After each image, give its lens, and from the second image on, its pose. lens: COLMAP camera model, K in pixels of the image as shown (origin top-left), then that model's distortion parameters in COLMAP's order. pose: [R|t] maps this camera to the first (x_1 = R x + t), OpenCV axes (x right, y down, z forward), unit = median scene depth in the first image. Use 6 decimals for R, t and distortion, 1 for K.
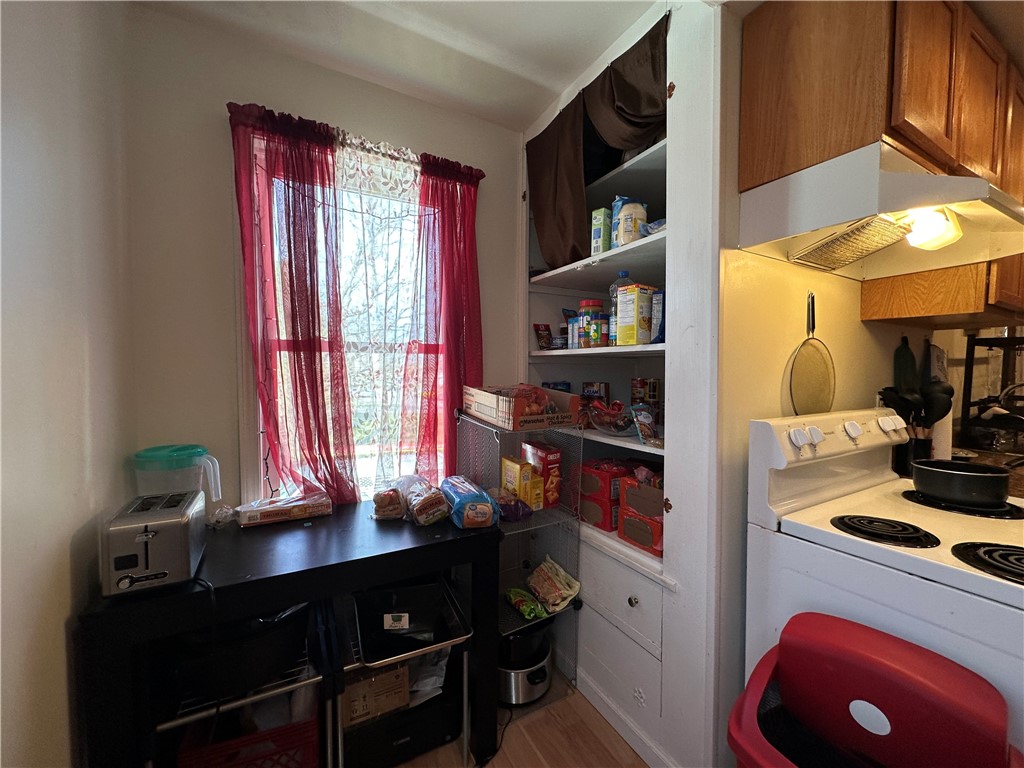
lens RADIAL K [[410.4, 0, 512.0], [0, 410.4, 384.0], [0, 0, 1]] dist [0.000033, 0.000026]
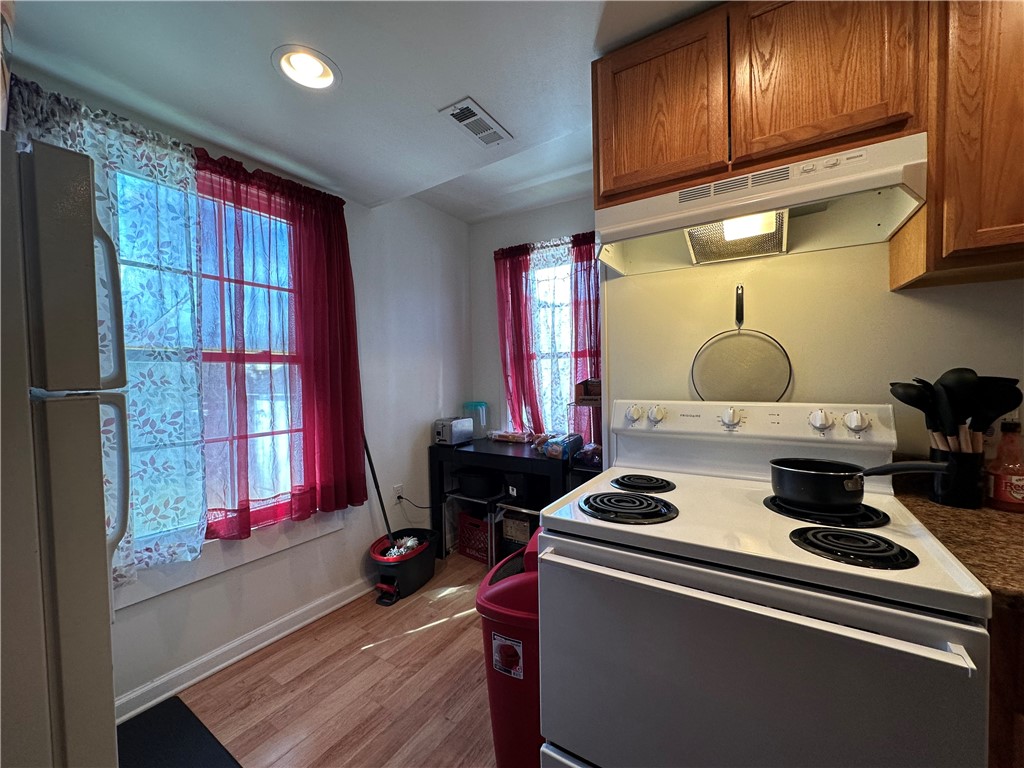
lens RADIAL K [[410.4, 0, 512.0], [0, 410.4, 384.0], [0, 0, 1]] dist [0.000033, 0.000026]
pose [[0.481195, 0.011640, -0.876536, 1.357872], [-0.009925, 0.999920, 0.007830, 0.024773], [0.876558, 0.004932, 0.481272, 0.005724]]
